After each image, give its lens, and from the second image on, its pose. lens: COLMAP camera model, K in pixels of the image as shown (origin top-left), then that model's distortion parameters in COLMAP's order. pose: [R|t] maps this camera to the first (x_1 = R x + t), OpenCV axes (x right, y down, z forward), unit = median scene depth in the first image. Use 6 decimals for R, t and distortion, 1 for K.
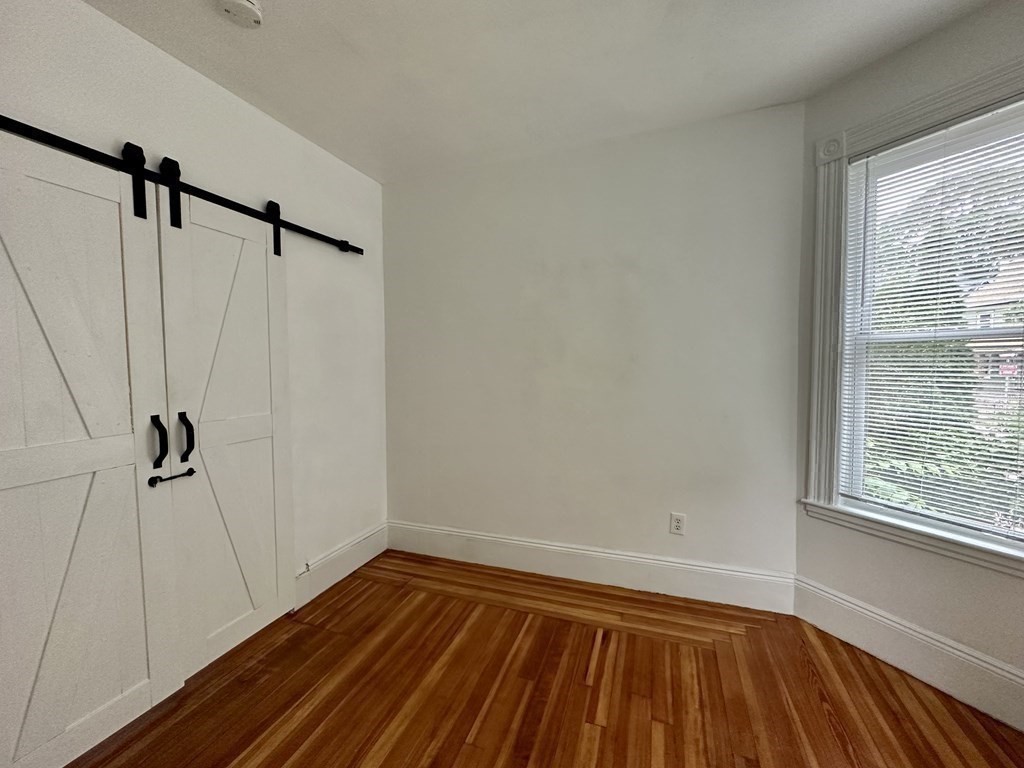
lens RADIAL K [[408.7, 0, 511.3], [0, 408.7, 381.5], [0, 0, 1]] dist [-0.001369, 0.000708]
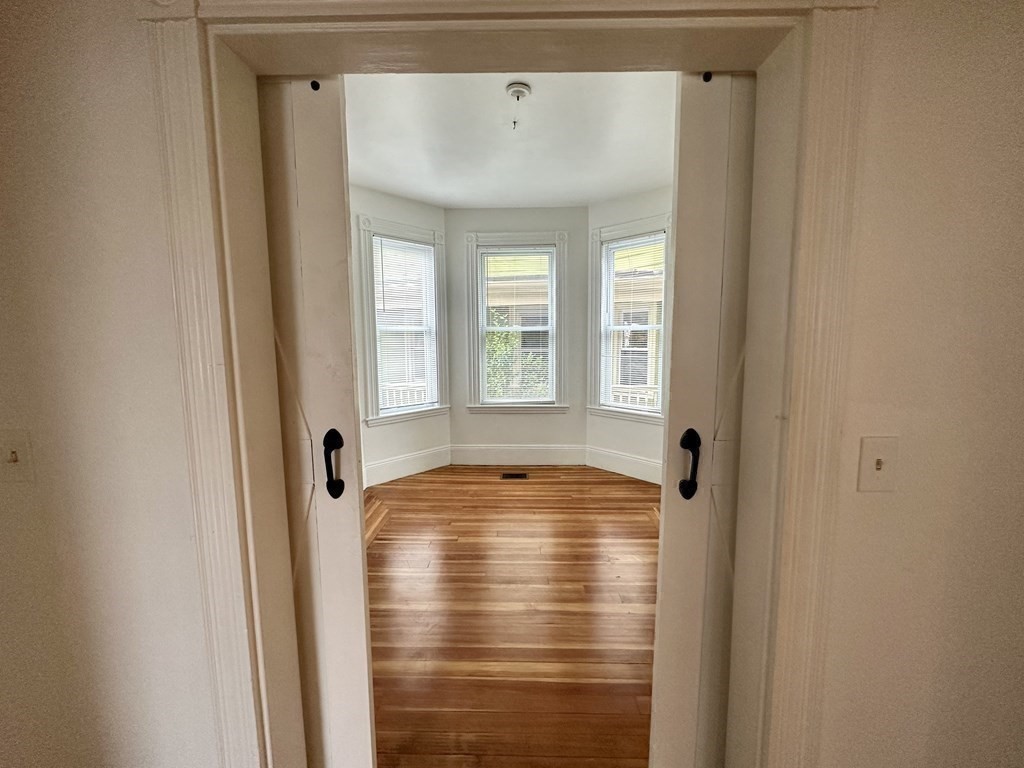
lens RADIAL K [[408.7, 0, 510.3], [0, 408.7, 385.7], [0, 0, 1]] dist [-0.001369, 0.000708]
pose [[-0.323174, -0.096855, 0.941370, -1.309114], [0.043800, 0.992152, 0.117116, -0.039058], [-0.945325, 0.079081, -0.316395, 1.116040]]
